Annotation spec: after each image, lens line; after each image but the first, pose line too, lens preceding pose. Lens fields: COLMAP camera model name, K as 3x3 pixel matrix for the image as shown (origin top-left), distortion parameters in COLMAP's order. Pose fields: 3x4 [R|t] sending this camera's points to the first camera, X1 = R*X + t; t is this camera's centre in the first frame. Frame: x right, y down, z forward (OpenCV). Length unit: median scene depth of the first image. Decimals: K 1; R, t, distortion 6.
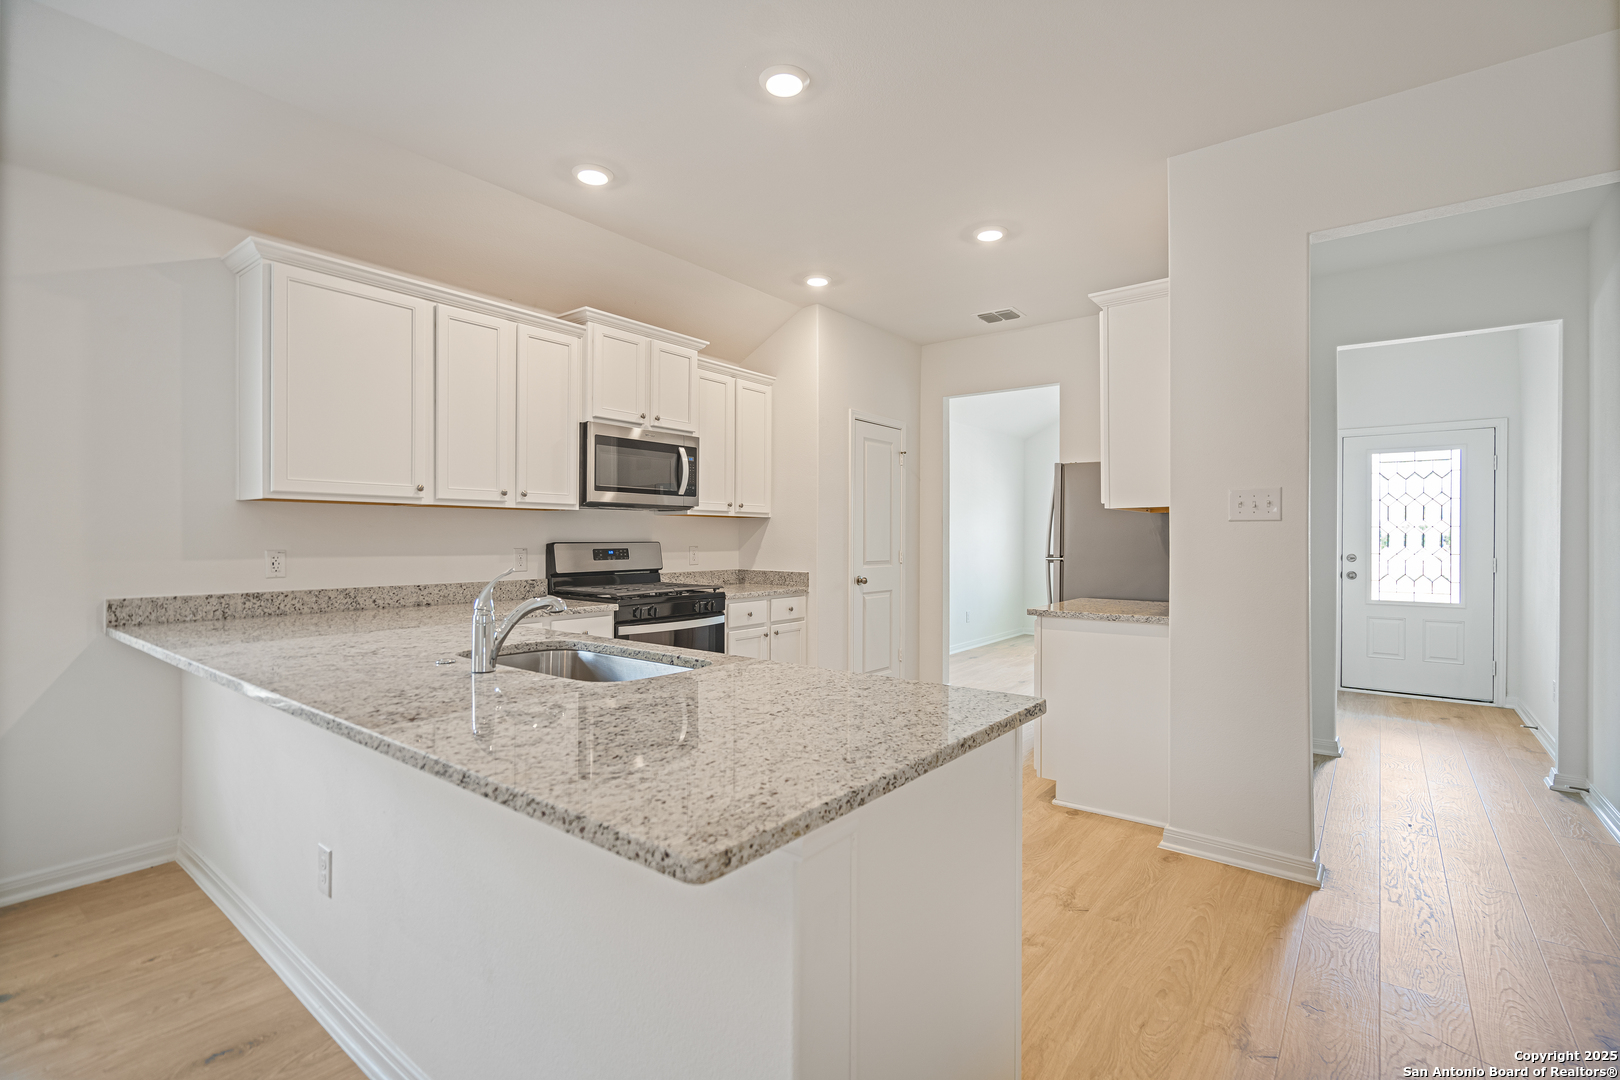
lens RADIAL K [[735.8, 0, 804.3], [0, 735.8, 538.1], [0, 0, 1]] dist [-0.004031, -0.002948]
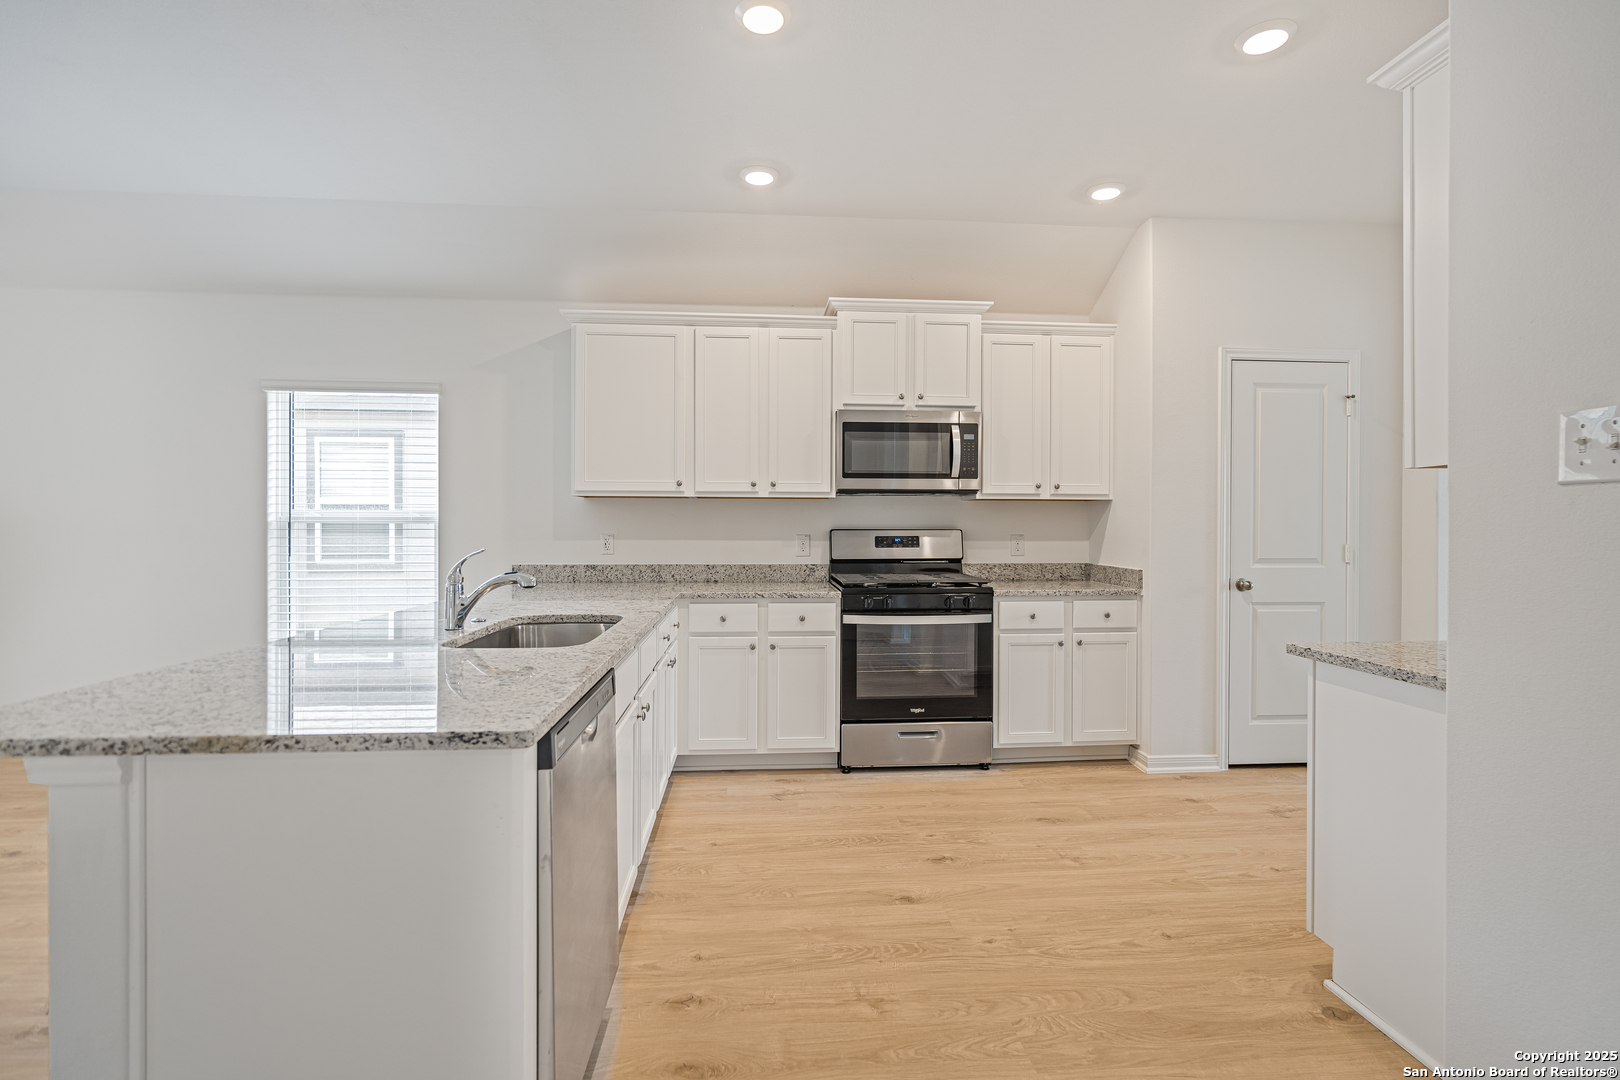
lens RADIAL K [[735.8, 0, 808.2], [0, 735.8, 534.4], [0, 0, 1]] dist [-0.004031, -0.002948]
pose [[0.681008, 0.004605, -0.732261, 0.395192], [-0.001491, 0.999987, 0.004902, 0.007529], [0.732274, -0.002246, 0.681006, 0.262800]]
